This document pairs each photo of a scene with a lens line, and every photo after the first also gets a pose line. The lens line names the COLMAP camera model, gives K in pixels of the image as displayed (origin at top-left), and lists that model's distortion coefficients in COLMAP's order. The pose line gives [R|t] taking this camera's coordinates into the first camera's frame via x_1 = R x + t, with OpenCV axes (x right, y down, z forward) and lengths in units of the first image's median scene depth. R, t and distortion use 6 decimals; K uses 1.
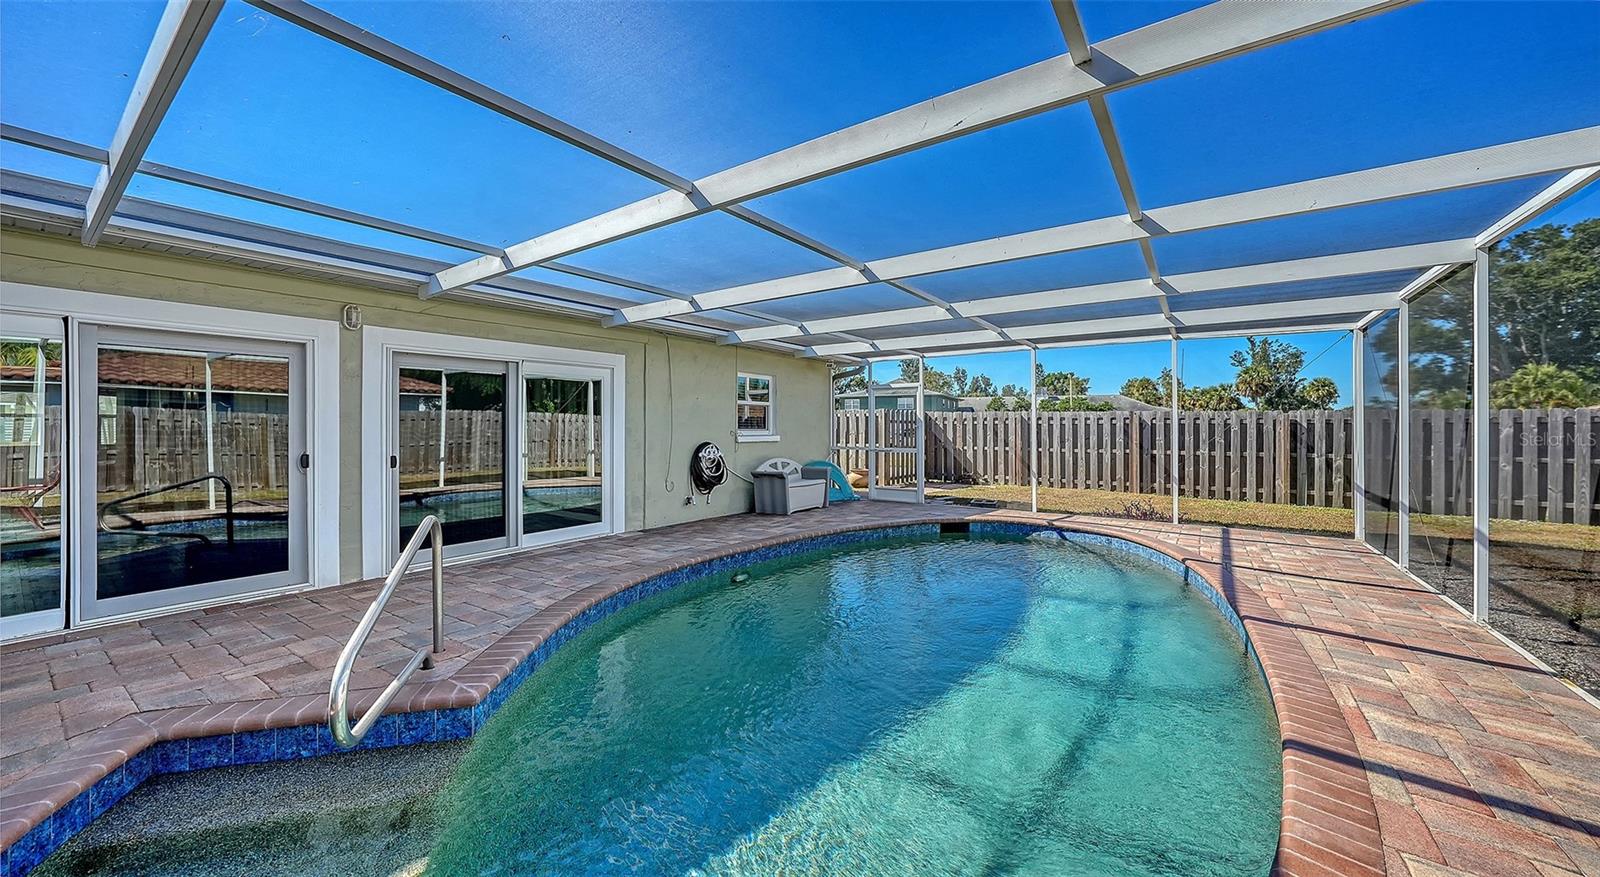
lens RADIAL K [[569.1, 0, 795.3], [0, 569.1, 427.4], [0, 0, 1]] dist [-0.011425, 0.000002]
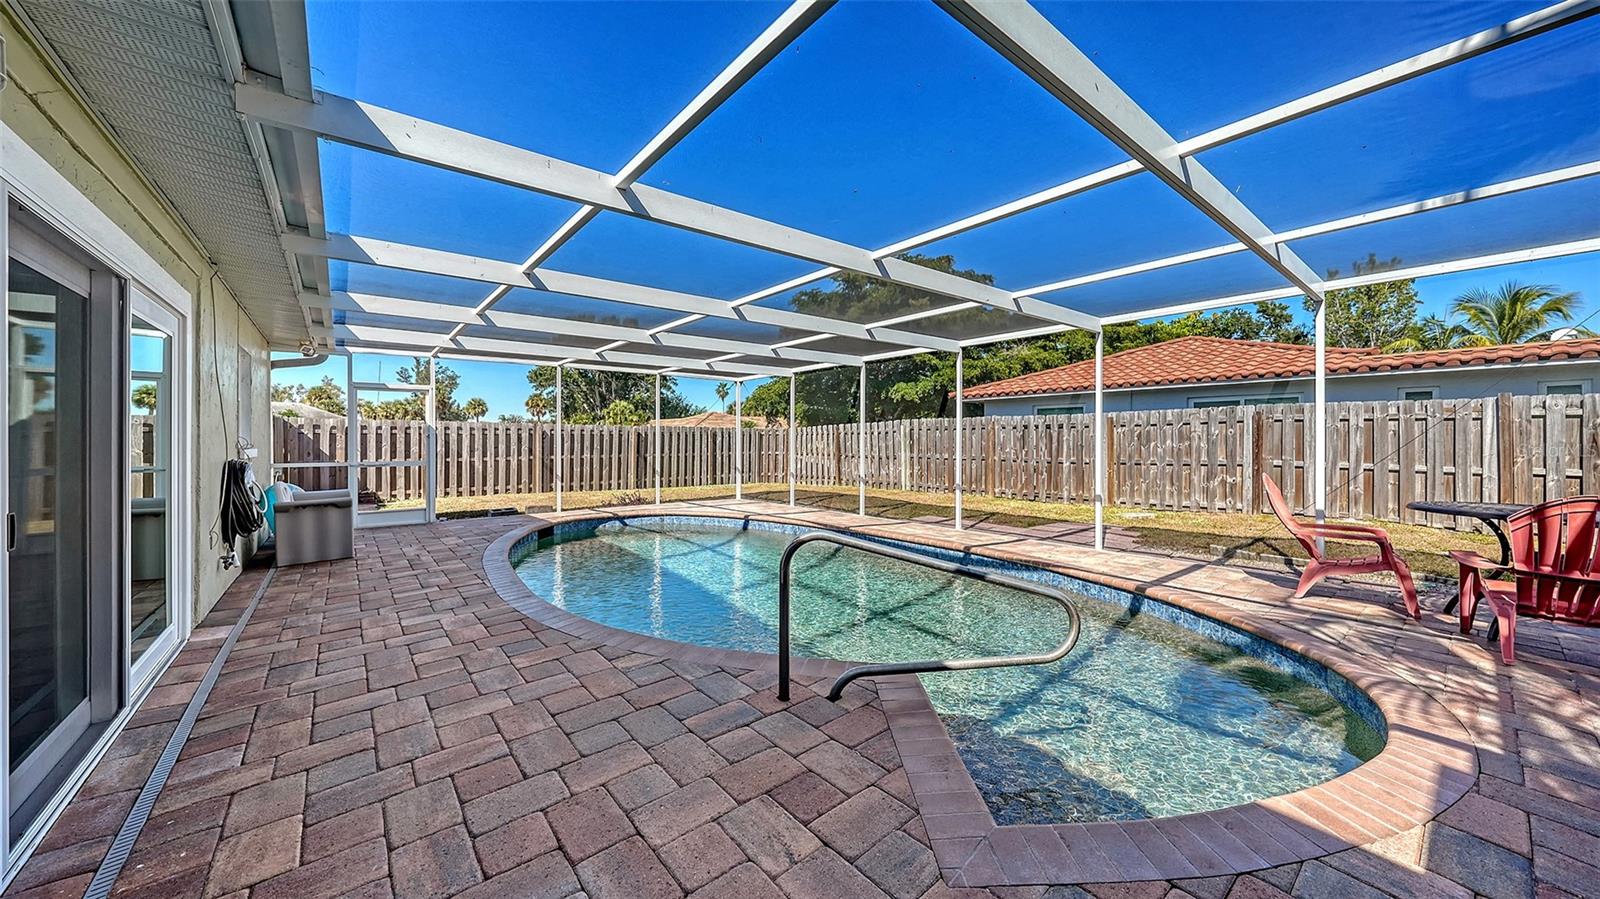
lens RADIAL K [[556.1, 0, 769.7], [0, 556.1, 437.0], [0, 0, 1]] dist [-0.008628, 0.000288]
pose [[0.301940, 0.001247, 0.953326, -0.394245], [0.001454, 0.999997, -0.001768, 0.002922], [-0.953326, 0.001920, 0.301937, 0.215845]]
